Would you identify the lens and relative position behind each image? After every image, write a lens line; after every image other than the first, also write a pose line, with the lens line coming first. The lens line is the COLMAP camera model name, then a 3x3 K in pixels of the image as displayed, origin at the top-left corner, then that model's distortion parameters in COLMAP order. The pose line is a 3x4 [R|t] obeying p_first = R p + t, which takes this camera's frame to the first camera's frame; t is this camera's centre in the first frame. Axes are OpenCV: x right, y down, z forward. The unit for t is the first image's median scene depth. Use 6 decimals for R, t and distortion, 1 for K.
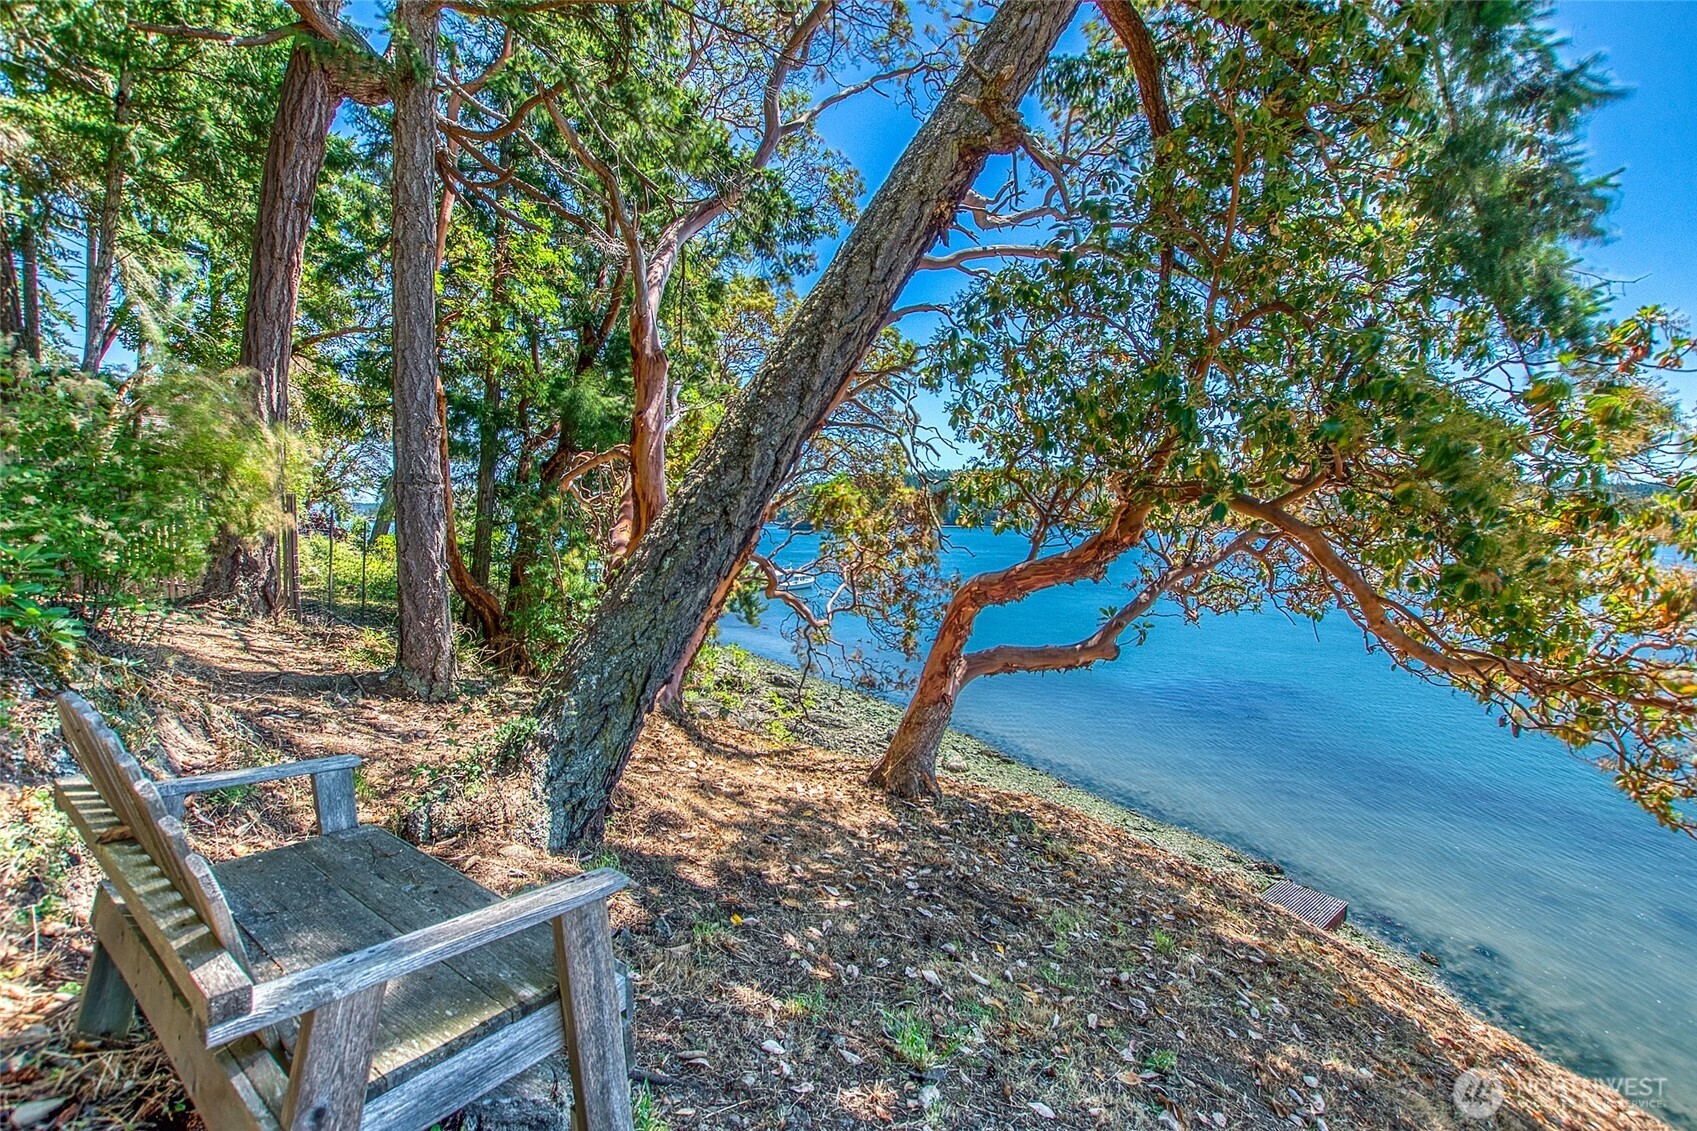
lens RADIAL K [[761.2, 0, 845.8], [0, 761.2, 563.8], [0, 0, 1]] dist [-0.020635, 0.005851]
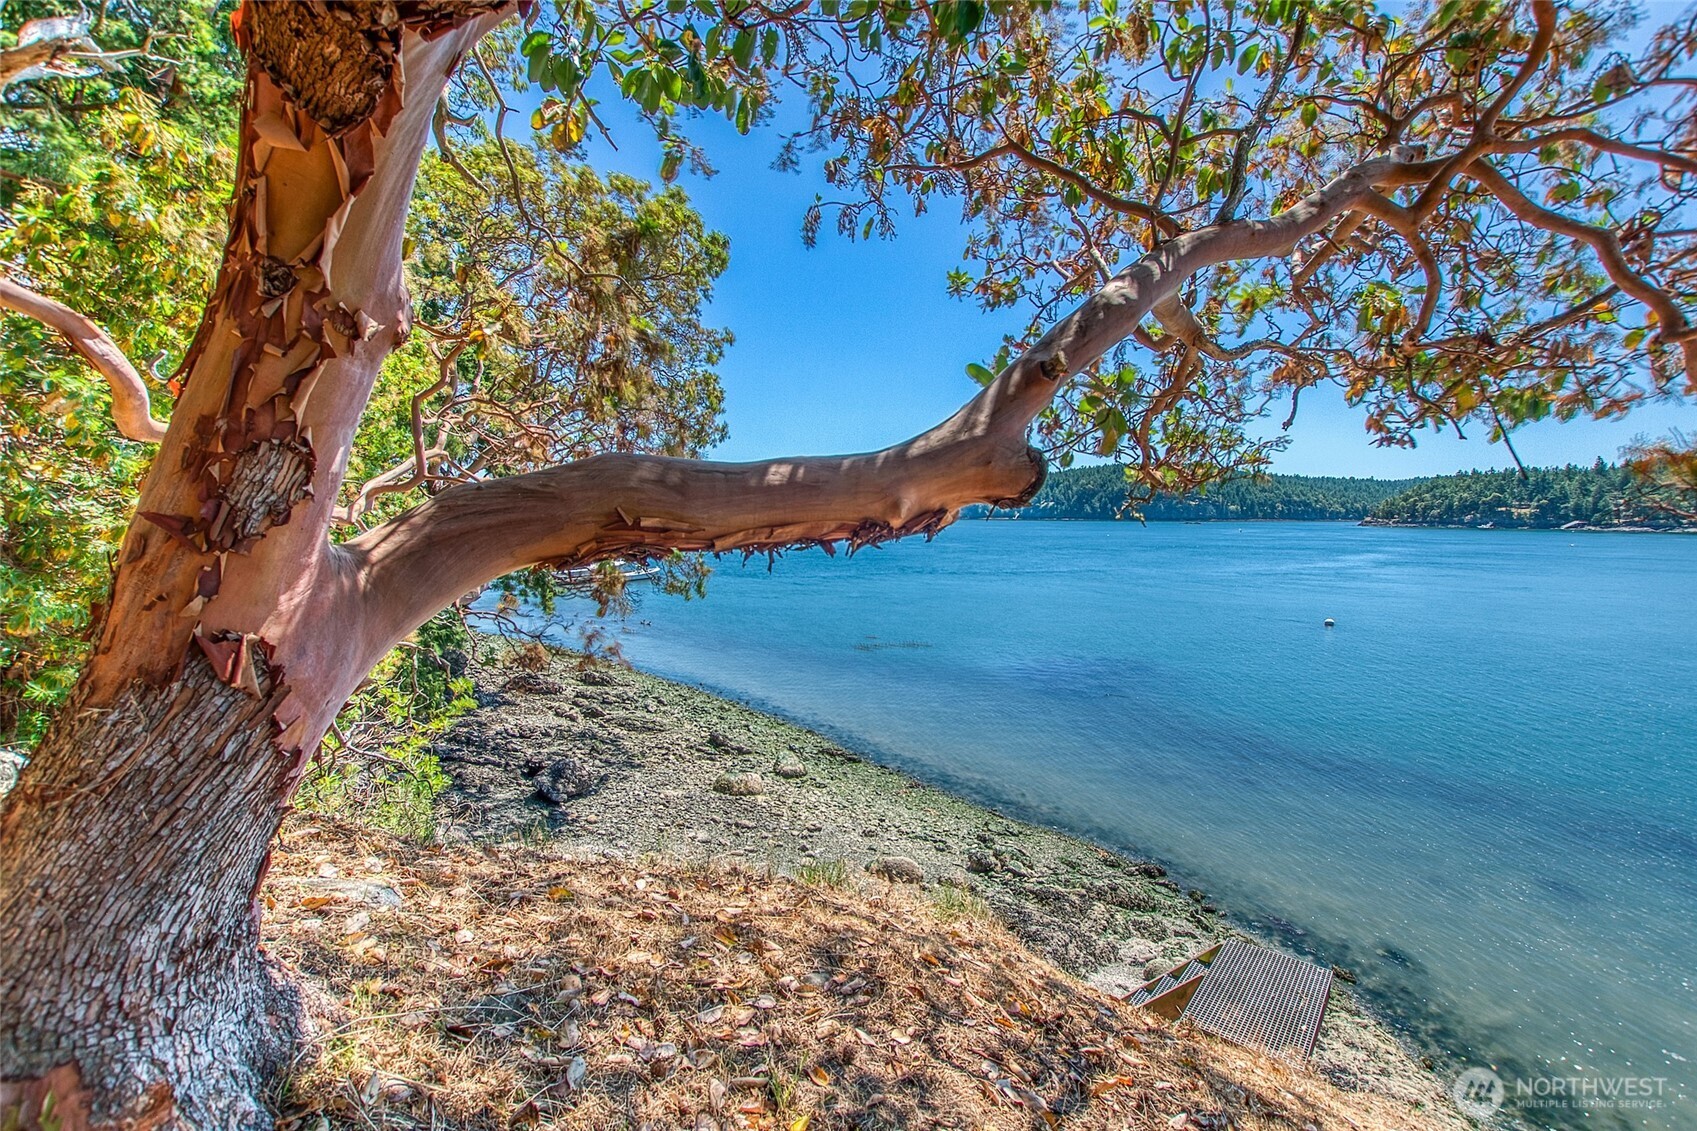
lens RADIAL K [[761.2, 0, 852.9], [0, 761.2, 564.6], [0, 0, 1]] dist [-0.020635, 0.005851]
pose [[0.981344, -0.015681, 0.191617, 0.065608], [0.014052, 0.999853, 0.009859, 0.040335], [-0.191743, -0.006982, 0.981420, 0.203038]]
